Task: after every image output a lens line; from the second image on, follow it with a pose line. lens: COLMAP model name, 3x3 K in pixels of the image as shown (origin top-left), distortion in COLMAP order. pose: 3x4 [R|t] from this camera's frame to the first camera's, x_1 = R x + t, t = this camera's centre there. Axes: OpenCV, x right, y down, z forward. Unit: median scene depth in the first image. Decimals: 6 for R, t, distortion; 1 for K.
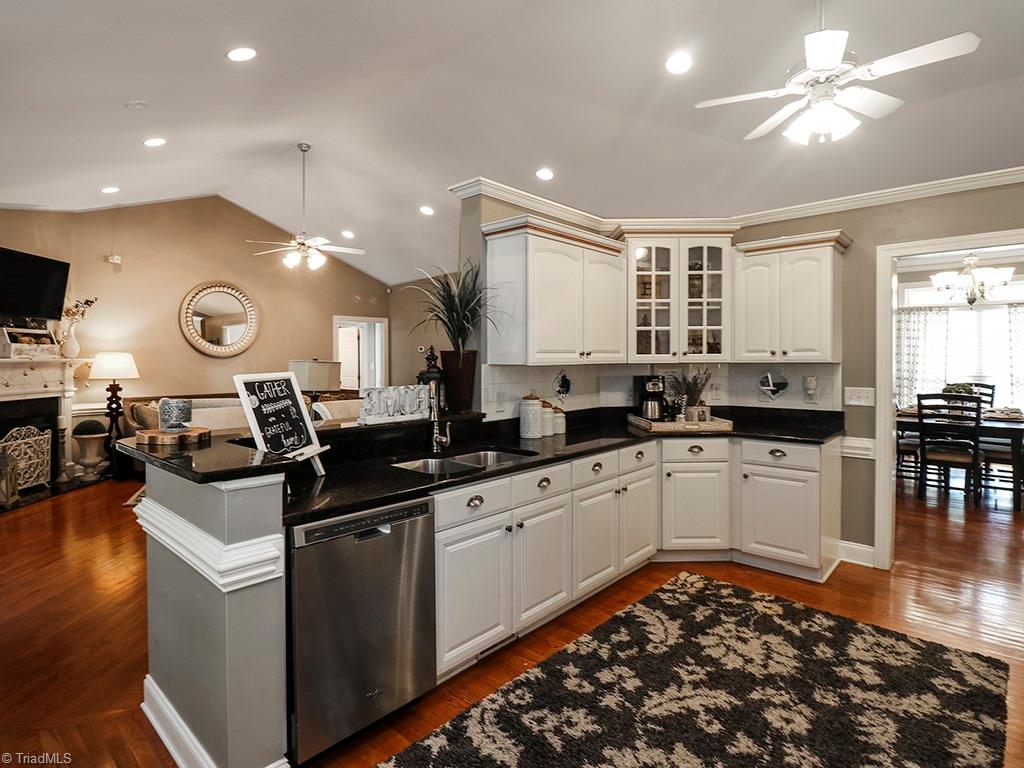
lens RADIAL K [[529.0, 0, 466.2], [0, 529.0, 364.4], [0, 0, 1]] dist [-0.002805, -0.005232]
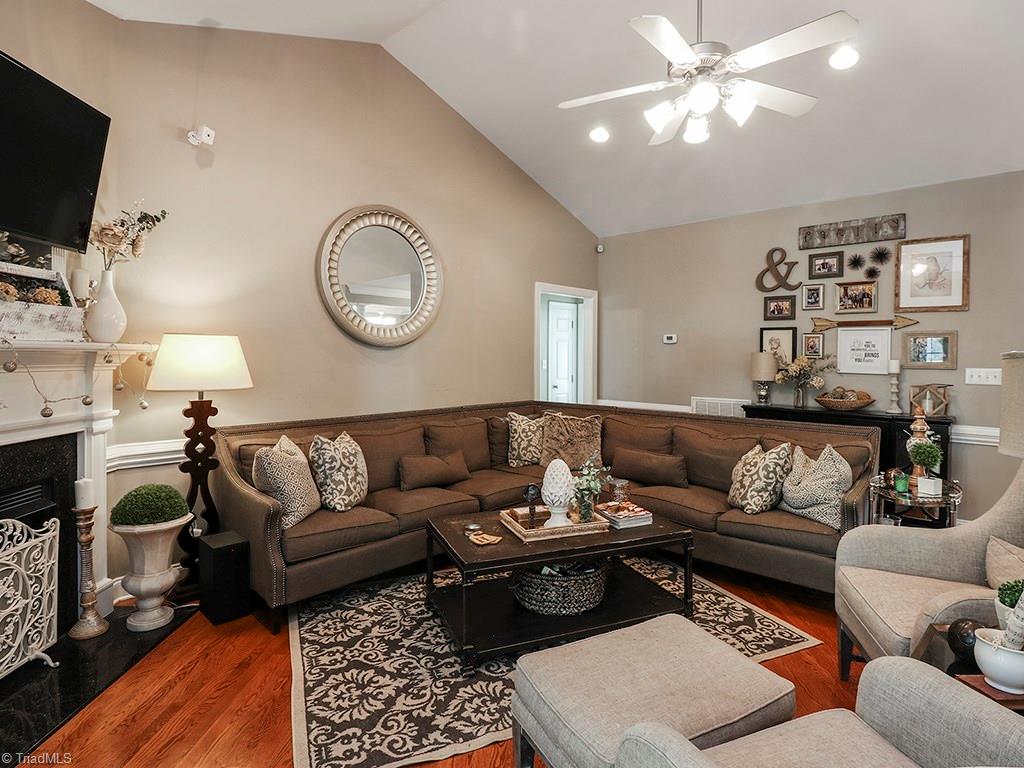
lens RADIAL K [[549.0, 0, 522.3], [0, 549.0, 359.8], [0, 0, 1]] dist [-0.000543, -0.007808]
pose [[0.999234, 0.009896, 0.037849, -0.423184], [-0.009792, 0.999948, -0.002952, 0.000520], [-0.037876, 0.002580, 0.999279, 0.533995]]
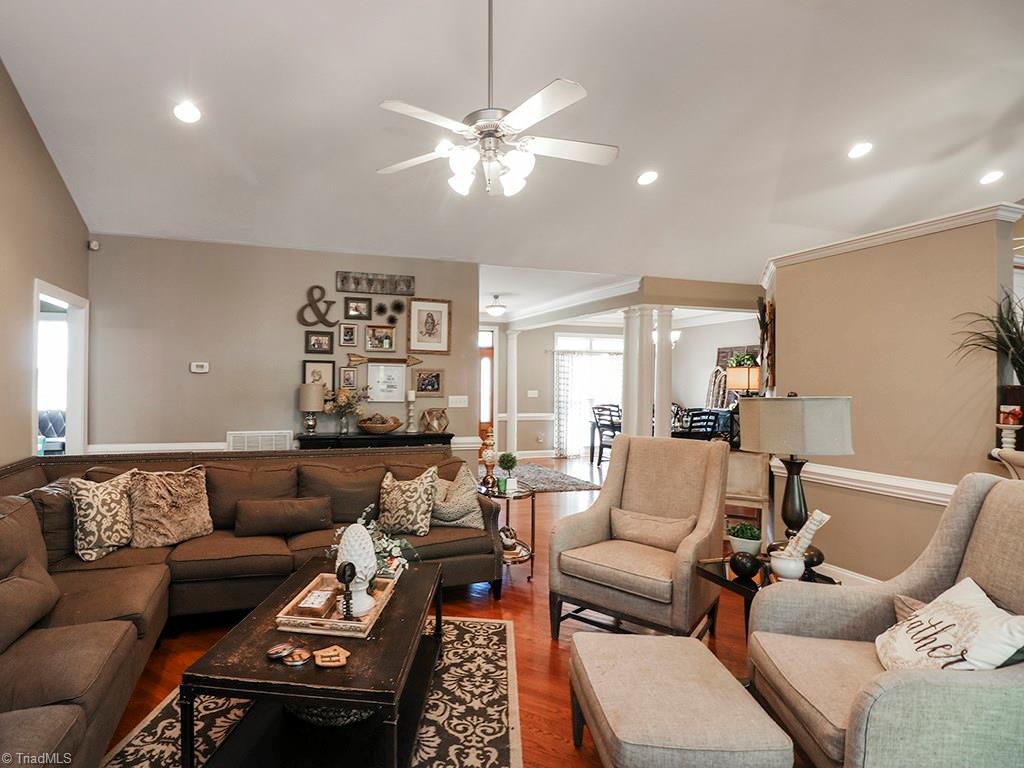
lens RADIAL K [[532.3, 0, 445.8], [0, 532.3, 381.3], [0, 0, 1]] dist [-0.002400, -0.000578]
pose [[0.479356, 0.011166, 0.877550, -0.669433], [-0.001146, 0.999926, -0.012097, -0.011477], [-0.877620, 0.004793, 0.479333, 0.765656]]
